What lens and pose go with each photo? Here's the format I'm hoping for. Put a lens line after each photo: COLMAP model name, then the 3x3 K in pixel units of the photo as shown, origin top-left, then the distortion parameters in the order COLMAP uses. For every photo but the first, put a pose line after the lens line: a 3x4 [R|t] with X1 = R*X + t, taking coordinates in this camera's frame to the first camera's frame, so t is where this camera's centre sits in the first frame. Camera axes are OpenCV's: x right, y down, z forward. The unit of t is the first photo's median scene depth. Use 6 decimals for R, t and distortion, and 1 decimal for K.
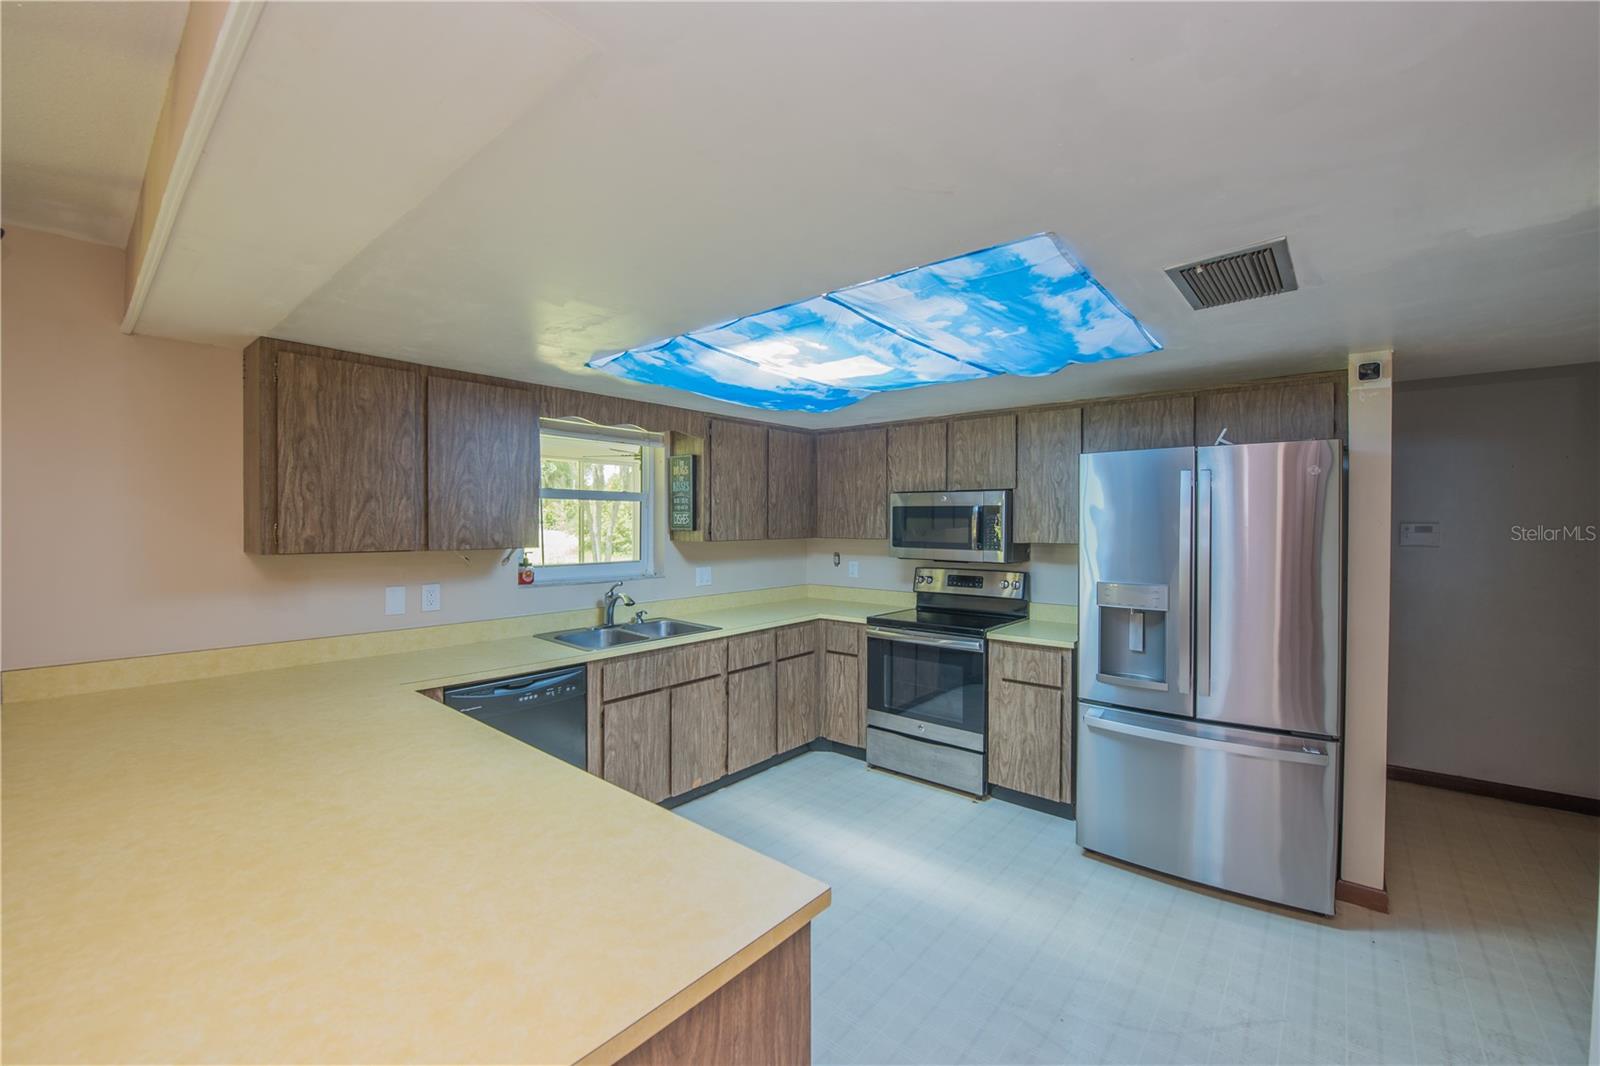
lens RADIAL K [[648.1, 0, 798.4], [0, 648.1, 529.8], [0, 0, 1]] dist [-0.008884, -0.000621]
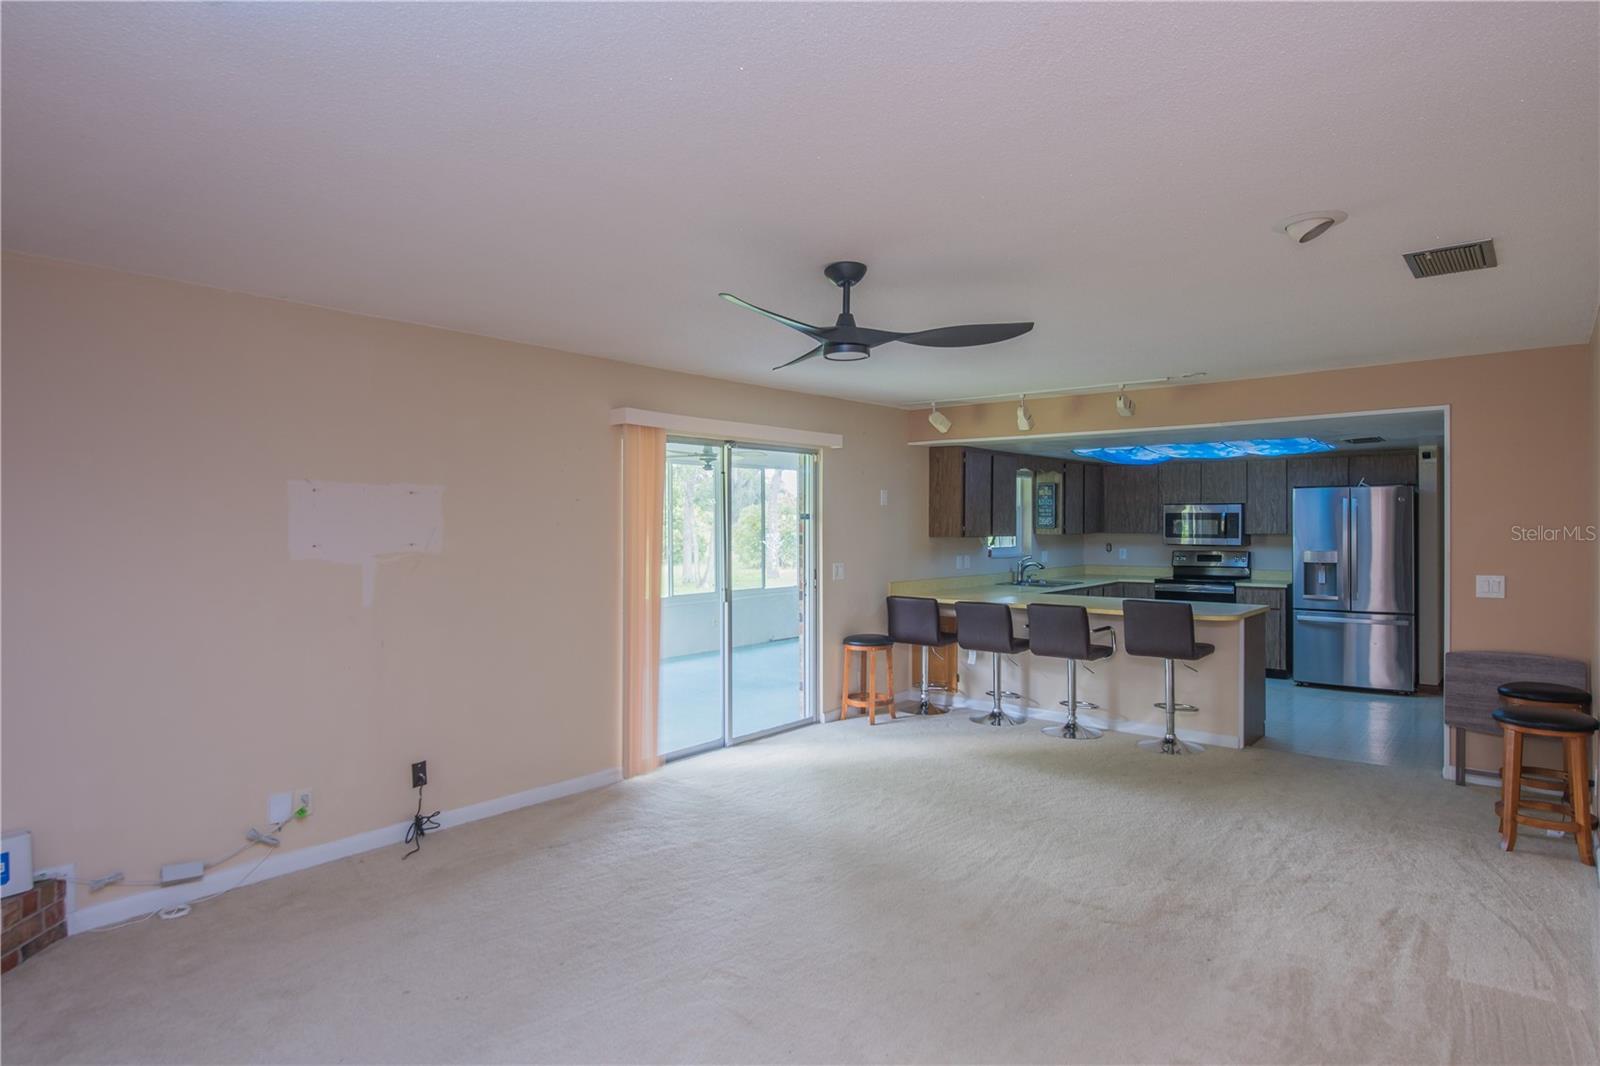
lens RADIAL K [[904.4, 0, 799.4], [0, 904.4, 530.0], [0, 0, 1]] dist [0.001943, 0.001700]
pose [[0.999881, -0.004631, 0.014724, -0.917341], [0.004711, 0.999974, -0.005387, 0.017104], [-0.014699, 0.005456, 0.999877, -1.442099]]
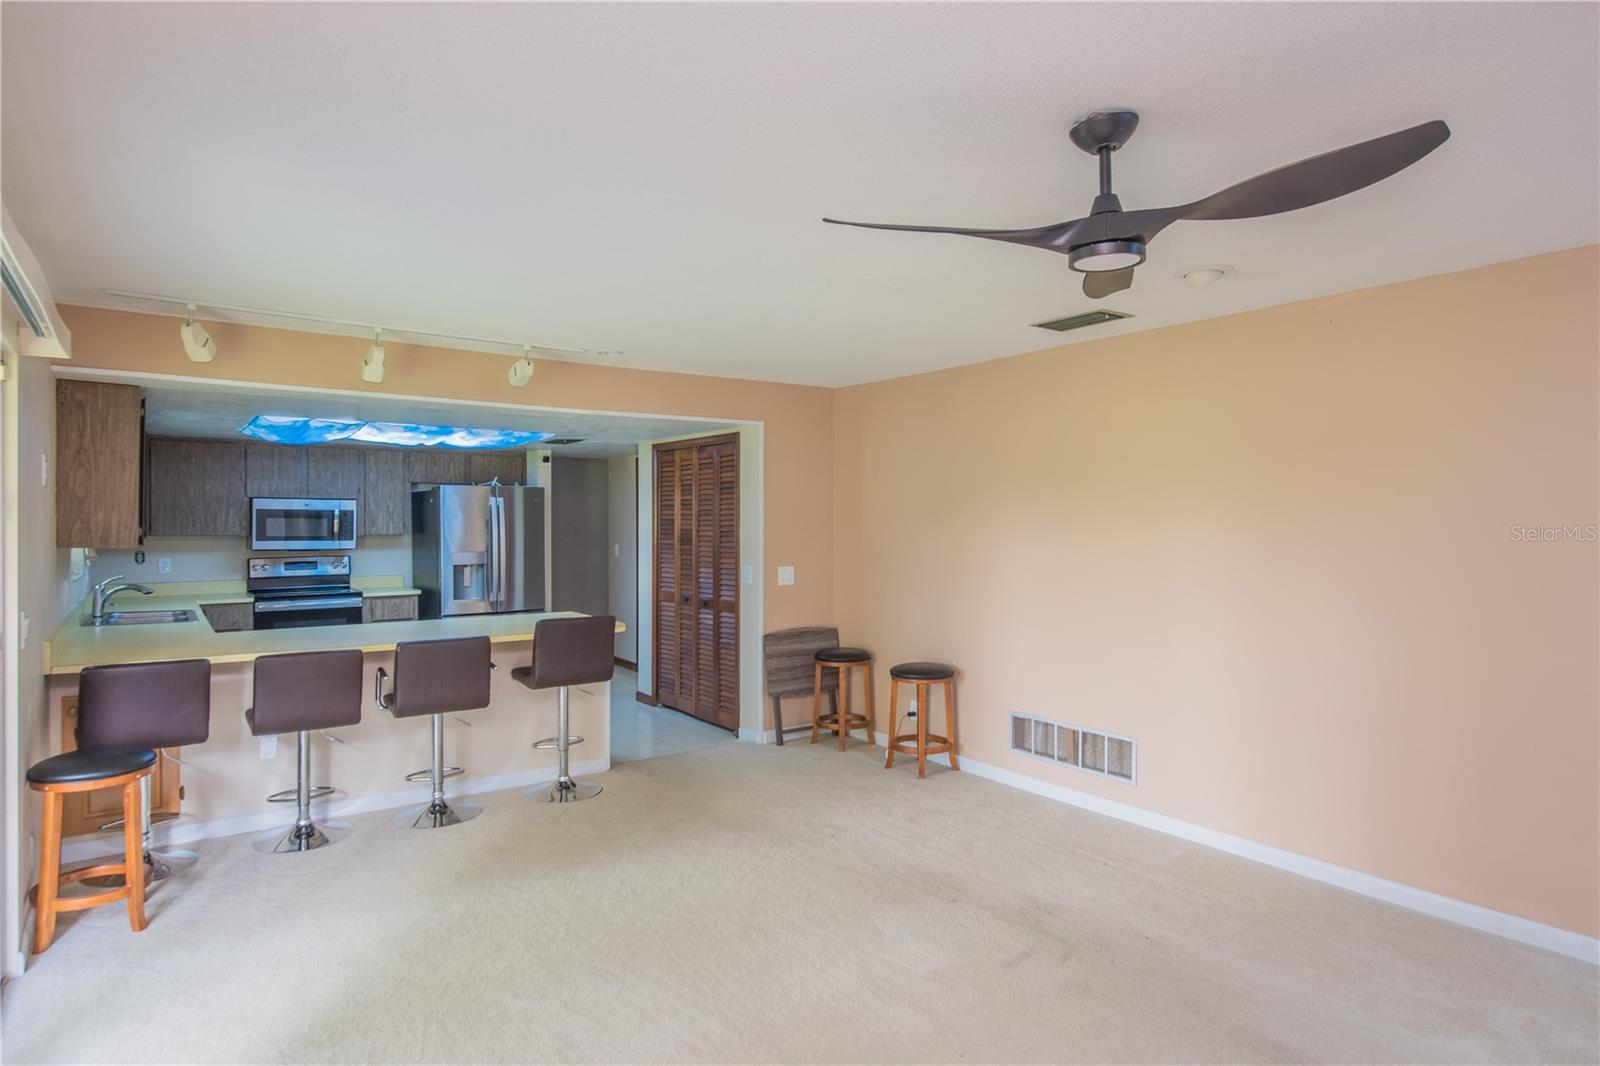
lens RADIAL K [[904.4, 0, 797.1], [0, 904.4, 518.1], [0, 0, 1]] dist [0.001943, 0.001700]
pose [[0.231654, 0.001269, 0.972797, -1.471875], [0.012079, 0.999918, -0.004181, 0.001879], [-0.972723, 0.012719, 0.231620, -0.475834]]
